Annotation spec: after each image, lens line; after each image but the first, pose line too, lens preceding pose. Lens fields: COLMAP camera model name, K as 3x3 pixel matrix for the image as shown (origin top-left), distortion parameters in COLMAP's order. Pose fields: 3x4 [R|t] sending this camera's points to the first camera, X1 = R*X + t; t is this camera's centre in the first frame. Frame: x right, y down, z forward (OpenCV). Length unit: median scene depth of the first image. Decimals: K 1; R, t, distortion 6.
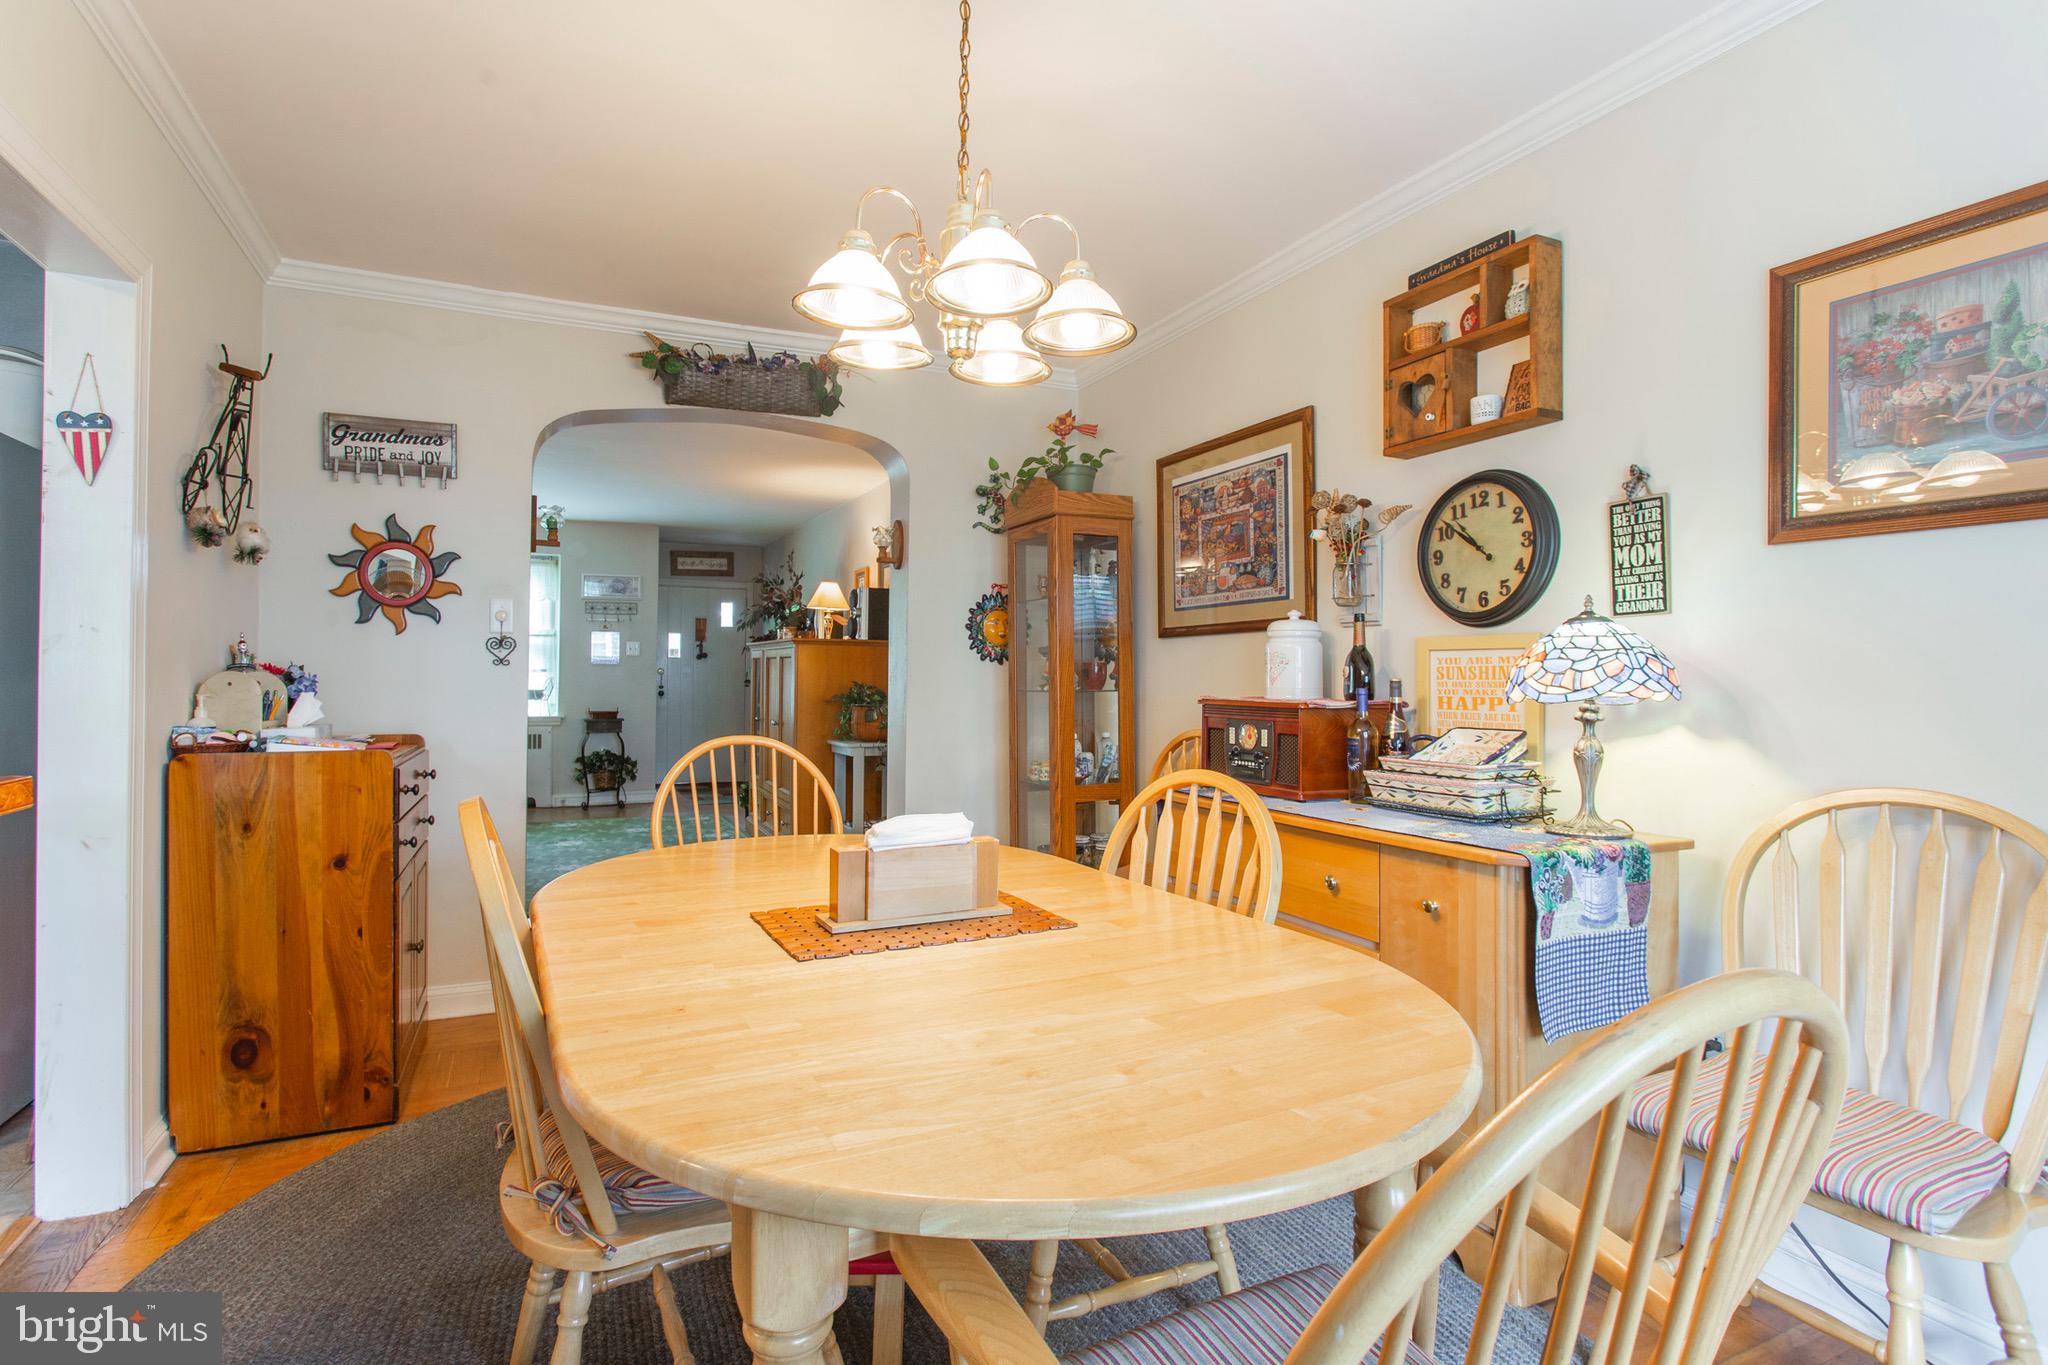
lens RADIAL K [[994.1, 0, 998.1], [0, 994.1, 669.4], [0, 0, 1]] dist [-0.014702, 0.005450]
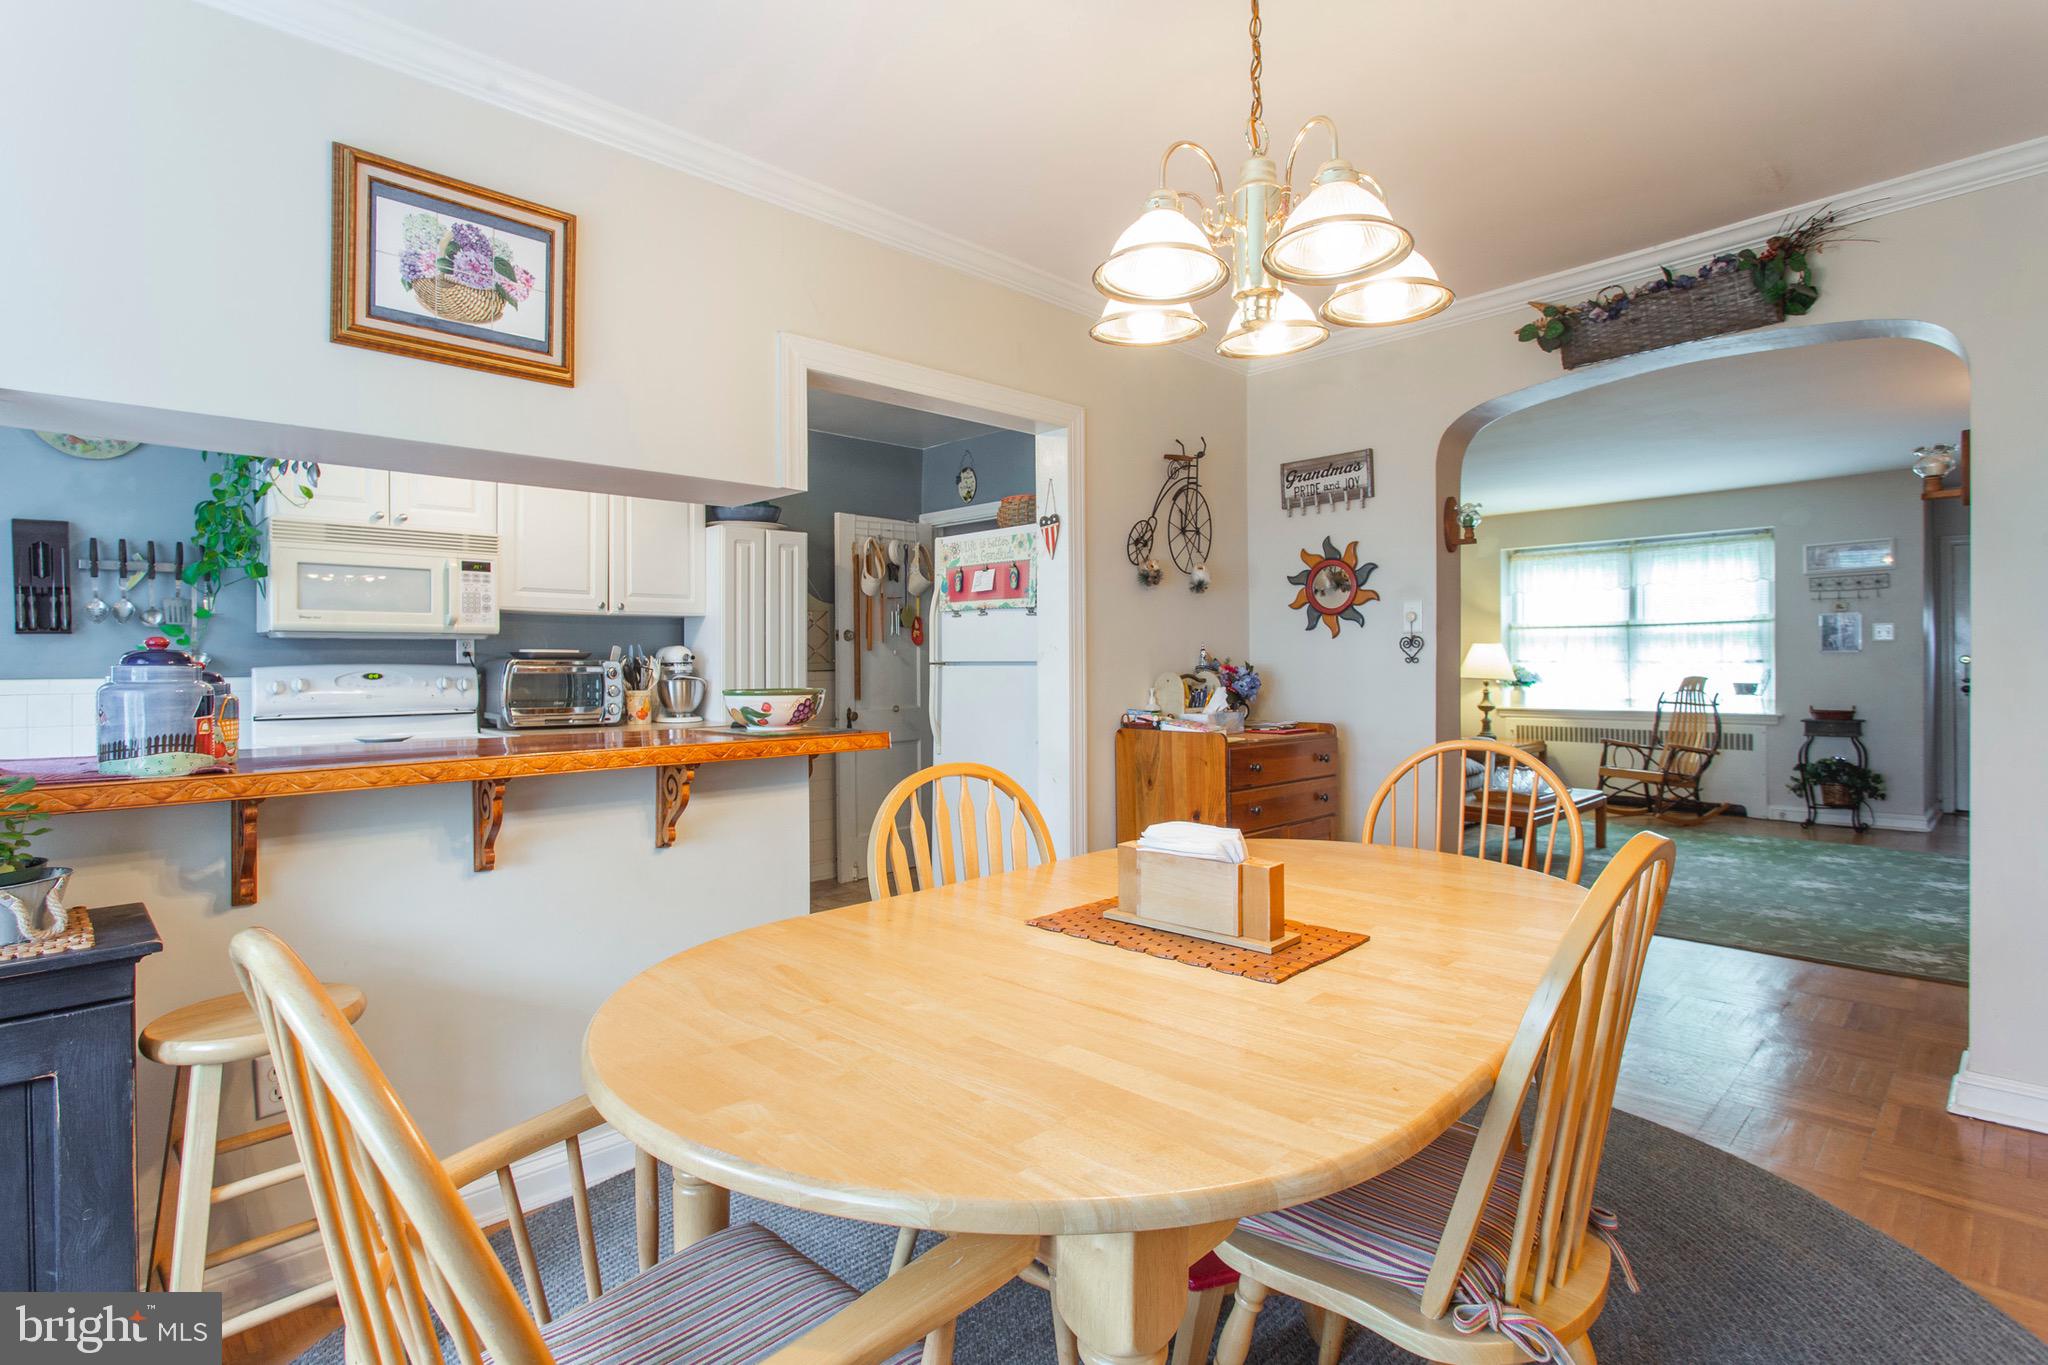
lens RADIAL K [[994.1, 0, 1007.4], [0, 994.1, 662.5], [0, 0, 1]] dist [-0.014702, 0.005450]
pose [[0.321231, -0.010899, -0.946938, 0.392422], [0.014968, 0.999867, -0.006430, -0.004692], [0.946883, -0.012109, 0.321351, 0.256588]]
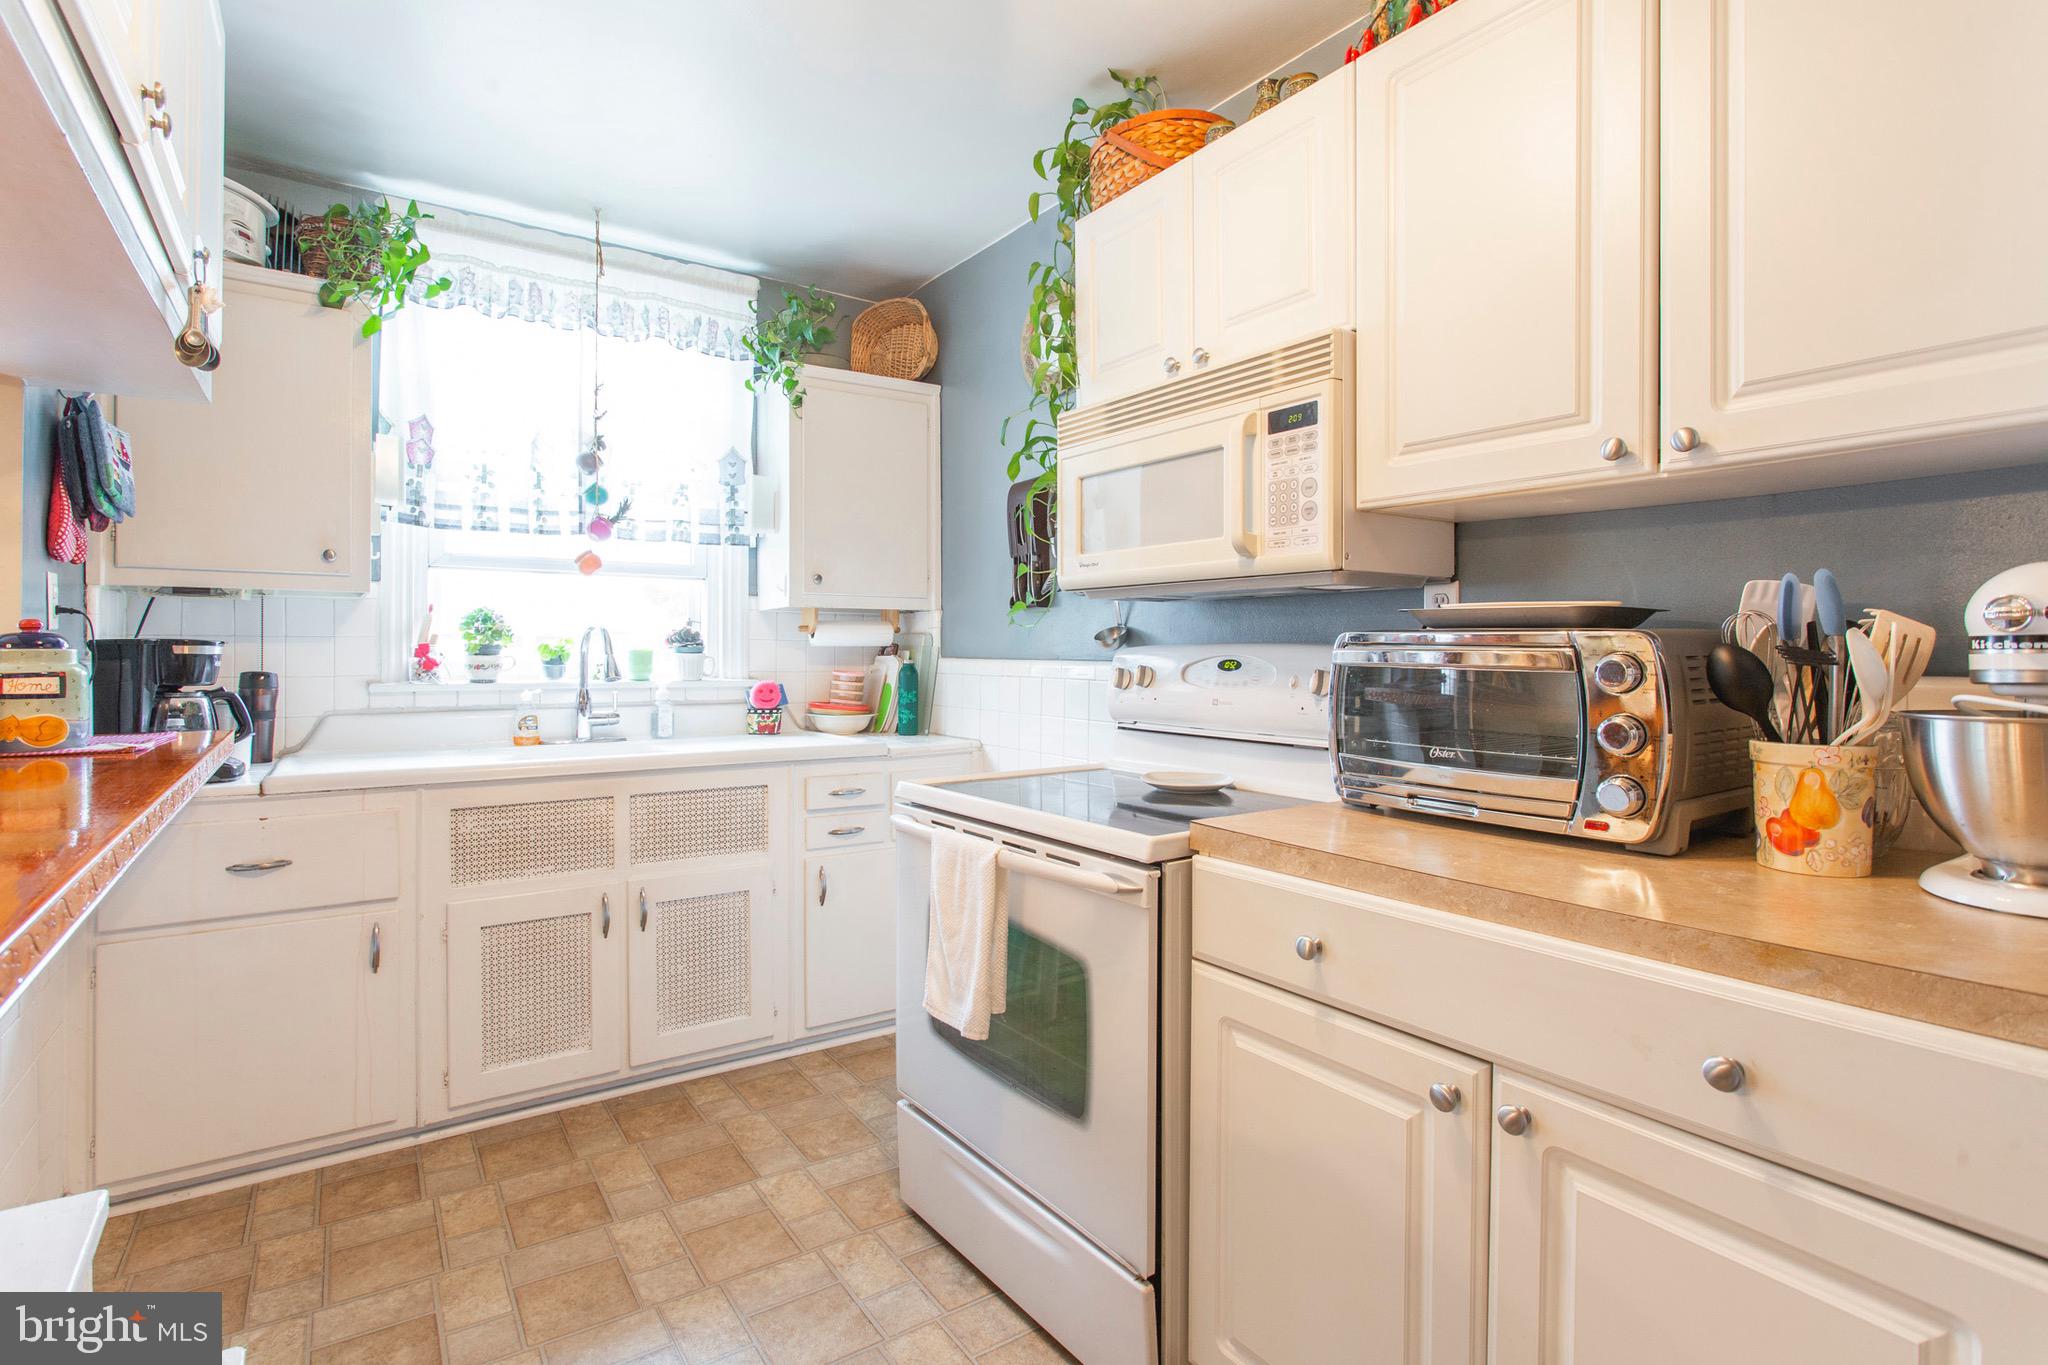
lens RADIAL K [[994.1, 0, 985.0], [0, 994.1, 643.8], [0, 0, 1]] dist [-0.014702, 0.005450]
pose [[-0.988529, -0.017032, -0.150070, -0.728767], [-0.015172, 0.999793, -0.013534, -0.009745], [0.150269, -0.011102, -0.988583, 0.529341]]
